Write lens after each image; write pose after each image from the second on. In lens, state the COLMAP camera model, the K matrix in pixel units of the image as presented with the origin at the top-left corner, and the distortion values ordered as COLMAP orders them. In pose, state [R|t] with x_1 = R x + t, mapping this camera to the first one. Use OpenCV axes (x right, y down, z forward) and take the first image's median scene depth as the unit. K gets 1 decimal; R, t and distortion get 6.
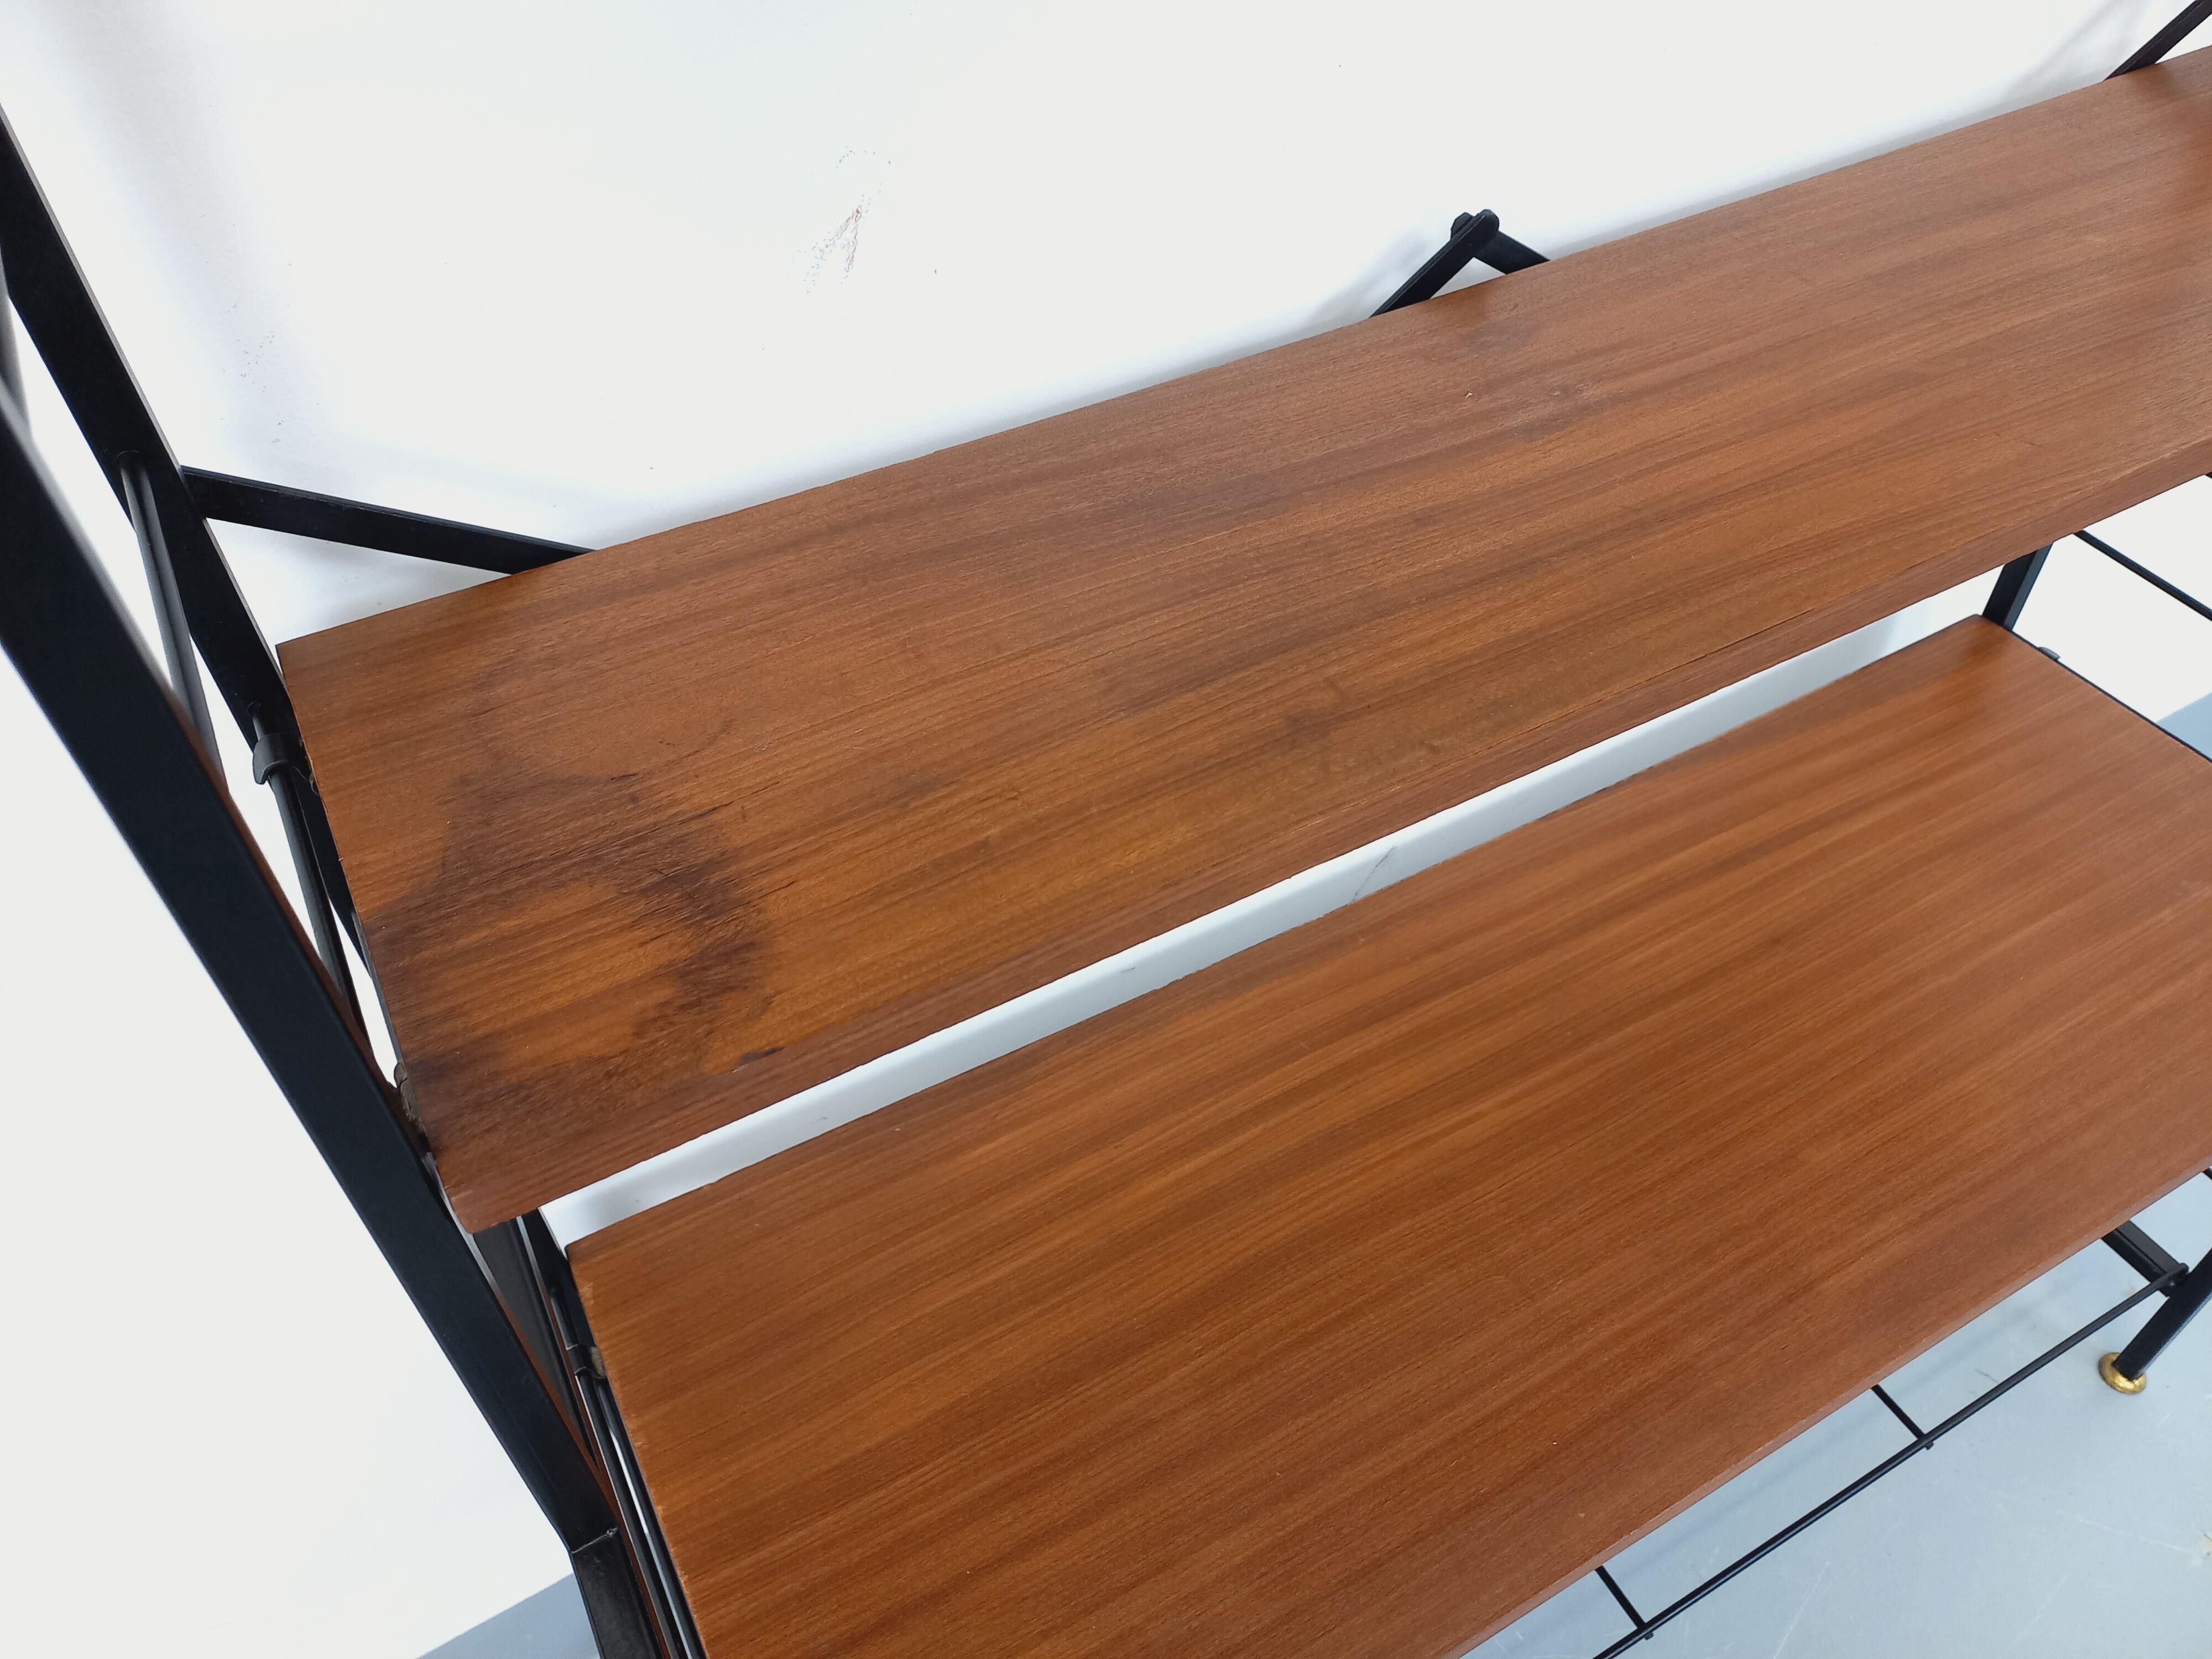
lens RADIAL K [[1648.1, 0, 1136.0], [0, 1648.1, 799.0], [0, 0, 1]] dist [0.068095, -0.076439]
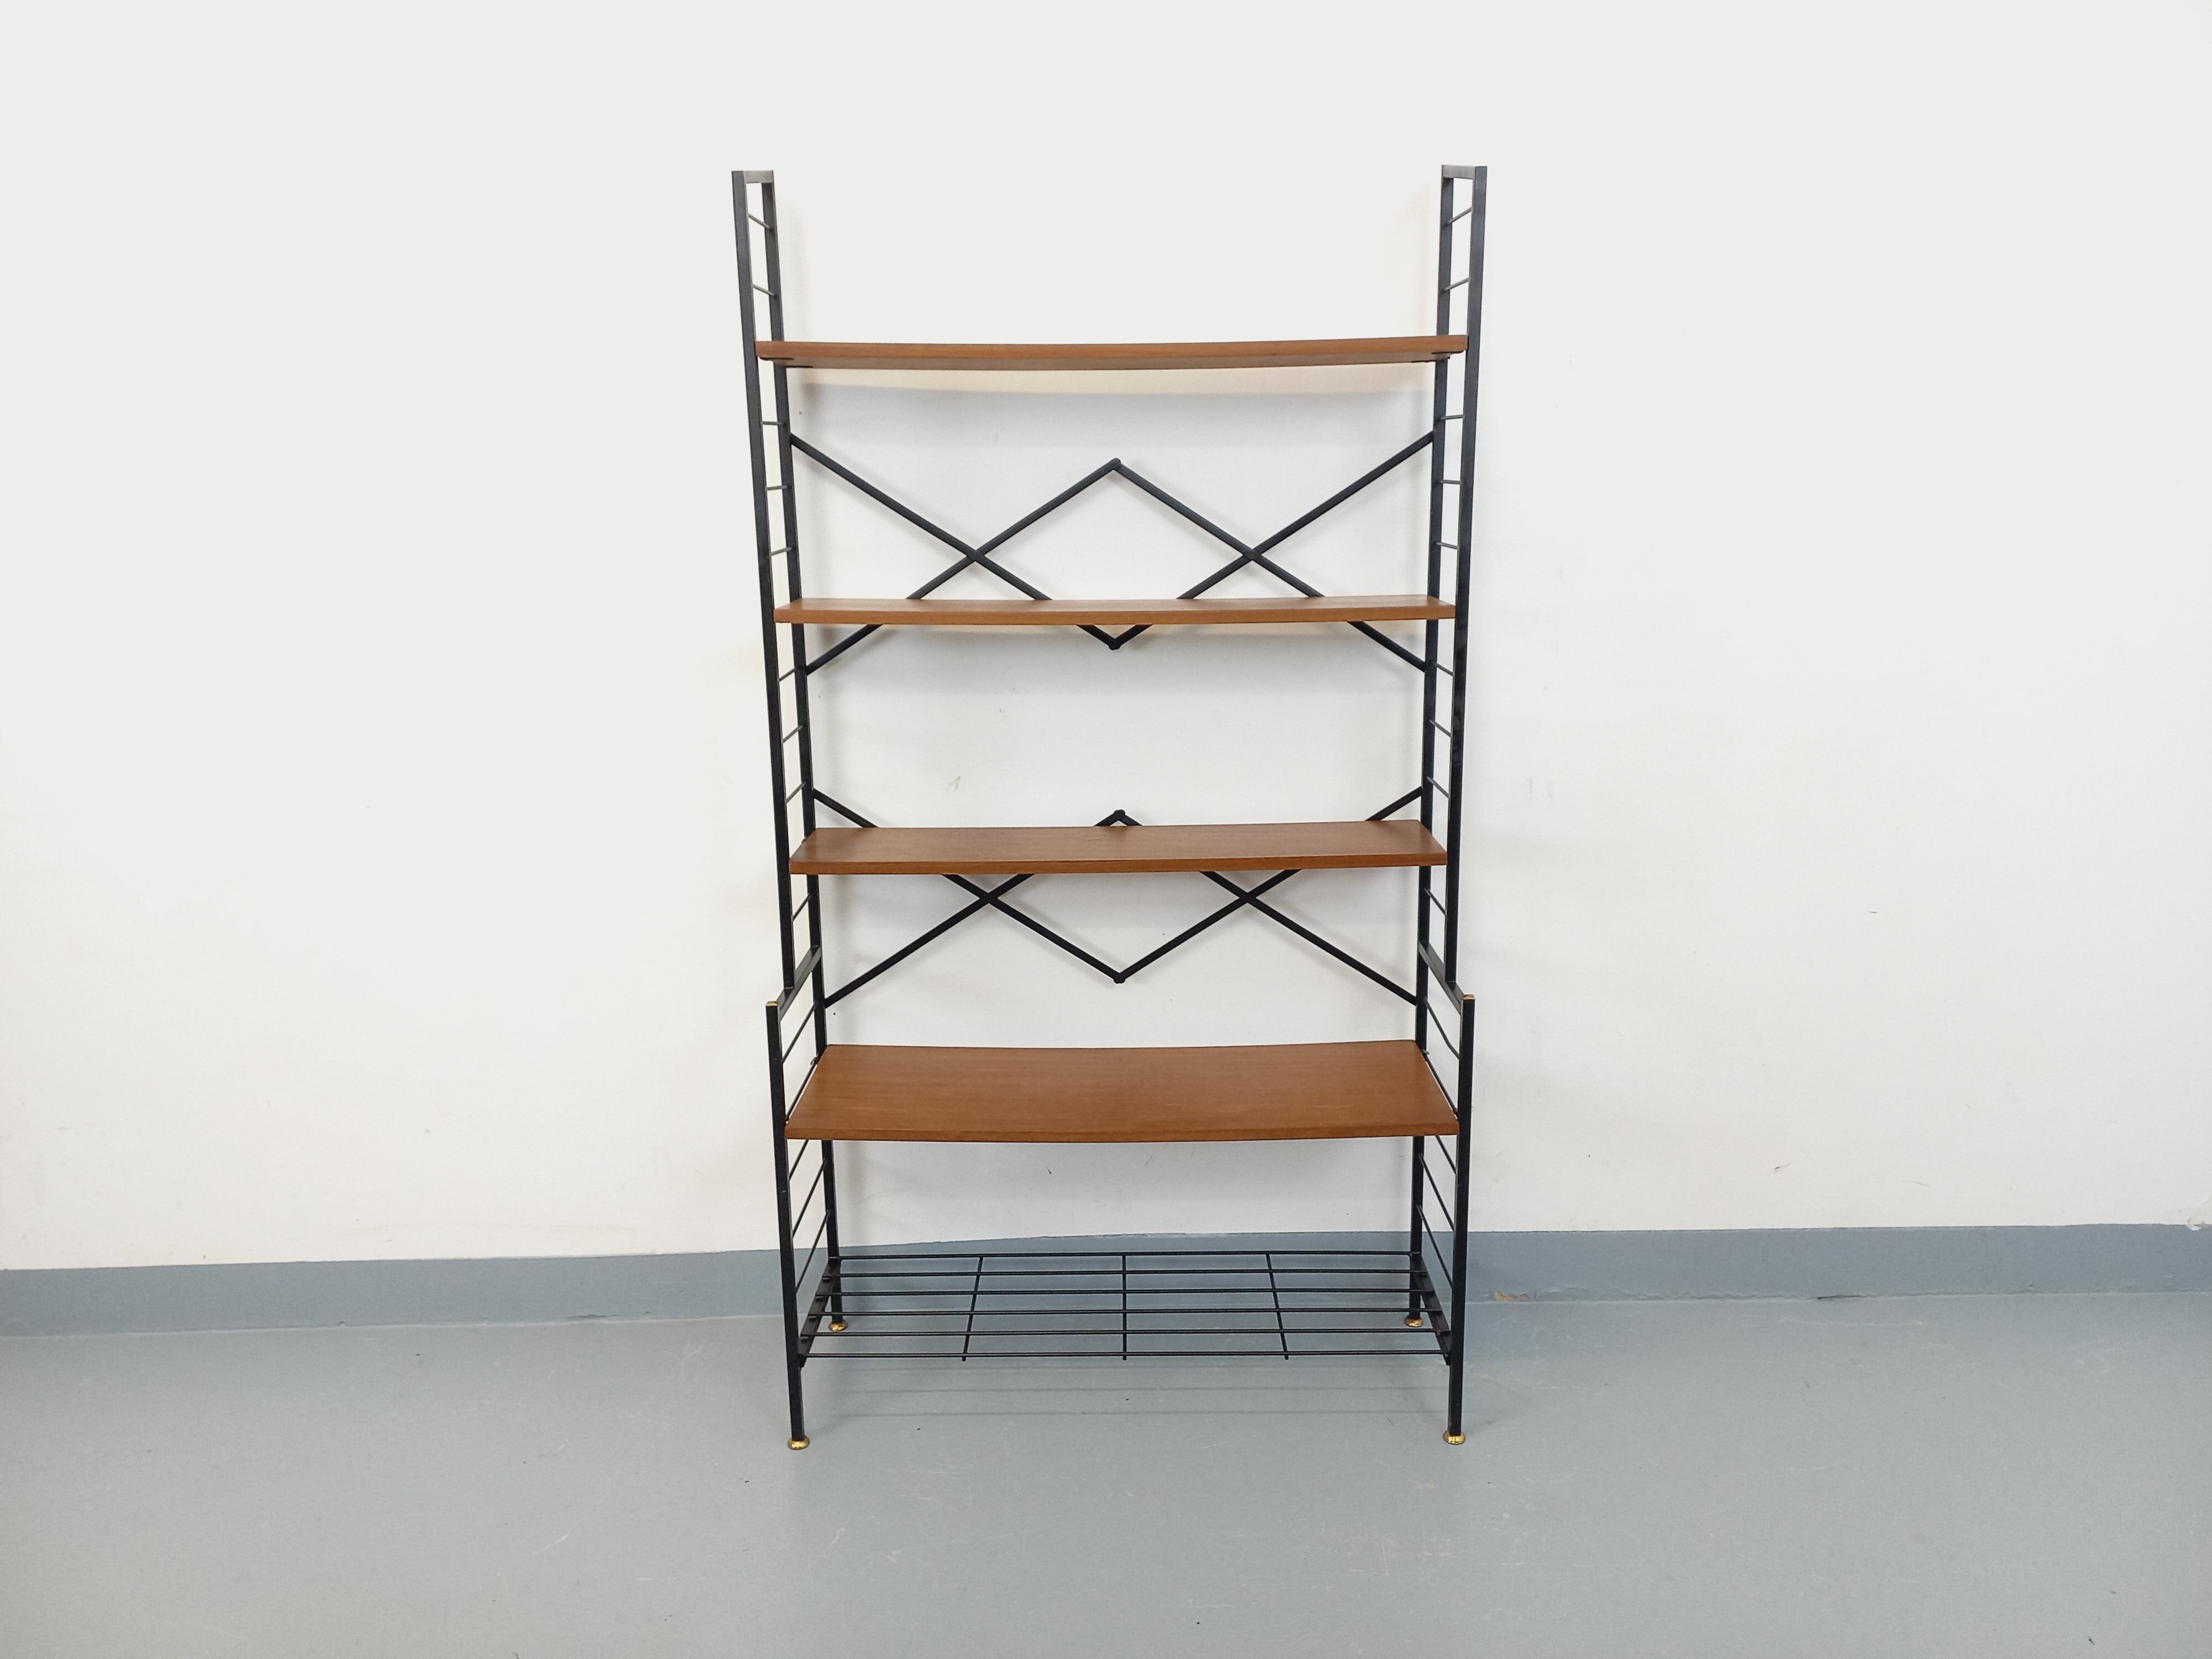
lens RADIAL K [[1618.2, 0, 1135.1], [0, 1618.2, 832.5], [0, 0, 1]] dist [0.058165, 0.000776]
pose [[0.872007, 0.105639, -0.477958, 1.850106], [-0.339069, 0.834594, -0.434149, 1.193699], [0.353037, 0.540642, 0.763591, -1.666191]]
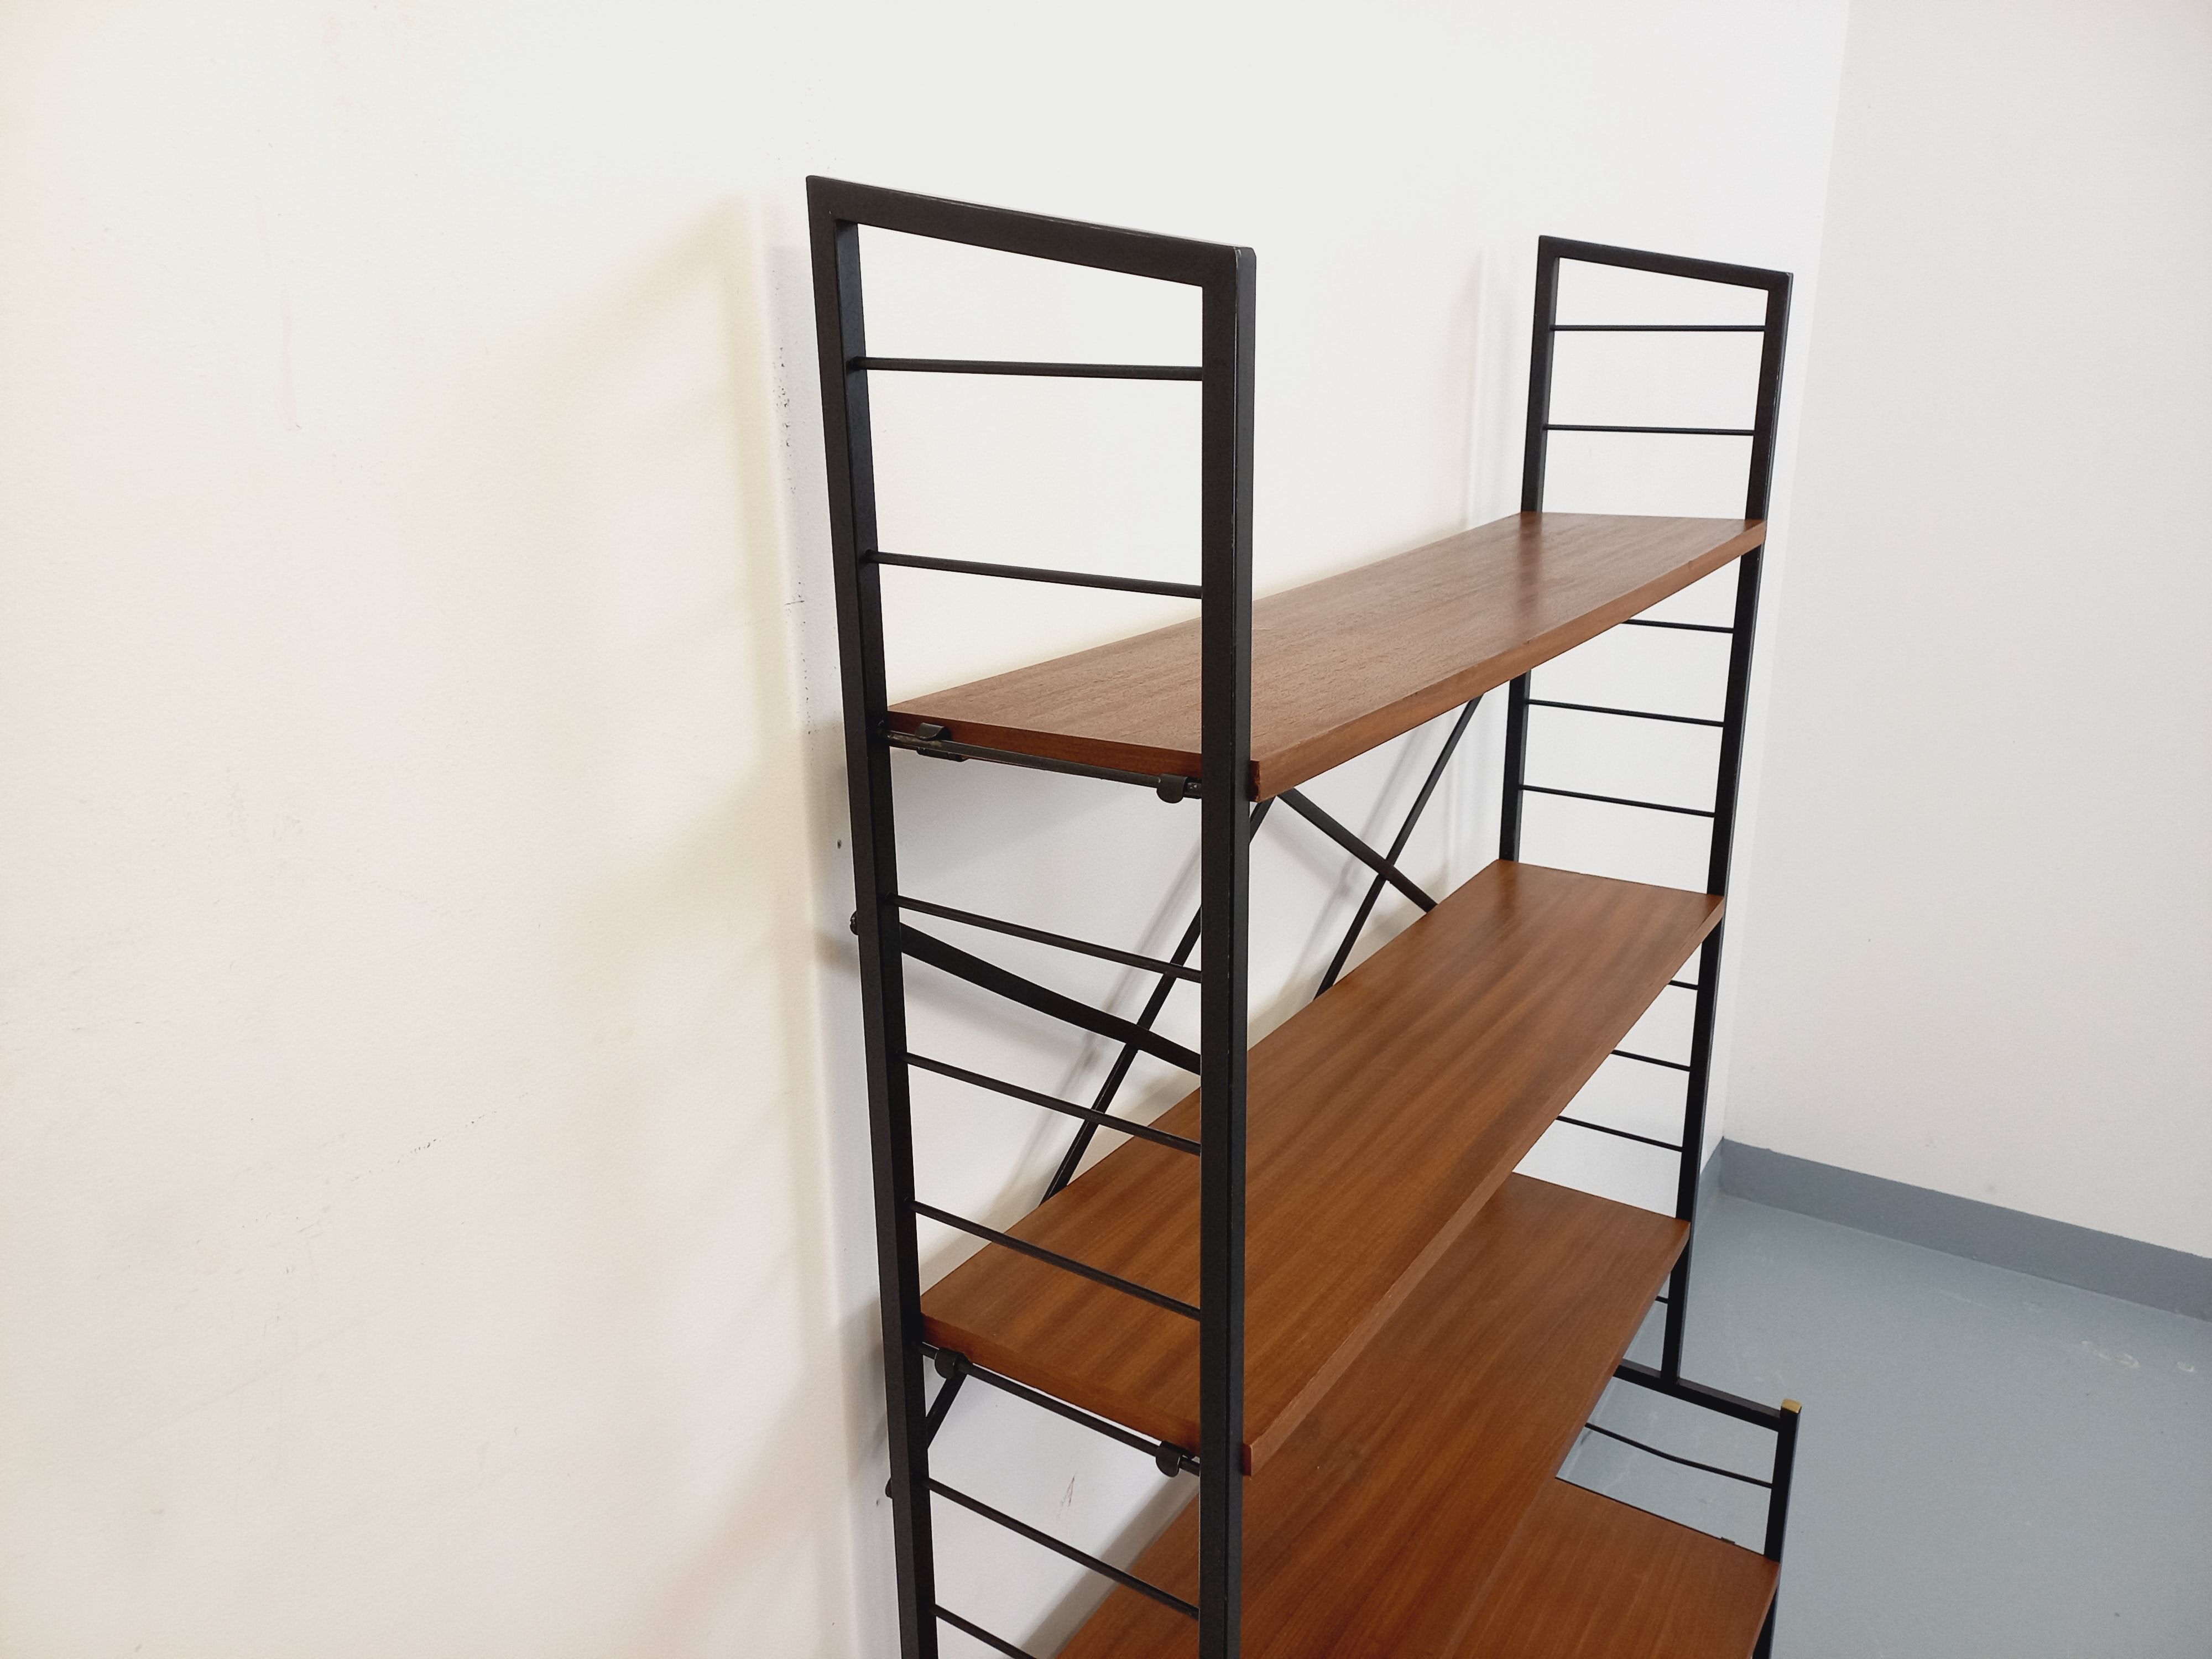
lens RADIAL K [[1619.6, 0, 1097.7], [0, 1619.6, 809.2], [0, 0, 1]] dist [0.094200, -0.105660]
pose [[0.894676, -0.139774, 0.424286, -0.703692], [0.321029, 0.861639, -0.393088, -0.192958], [-0.310637, 0.487894, 0.815759, -0.902517]]
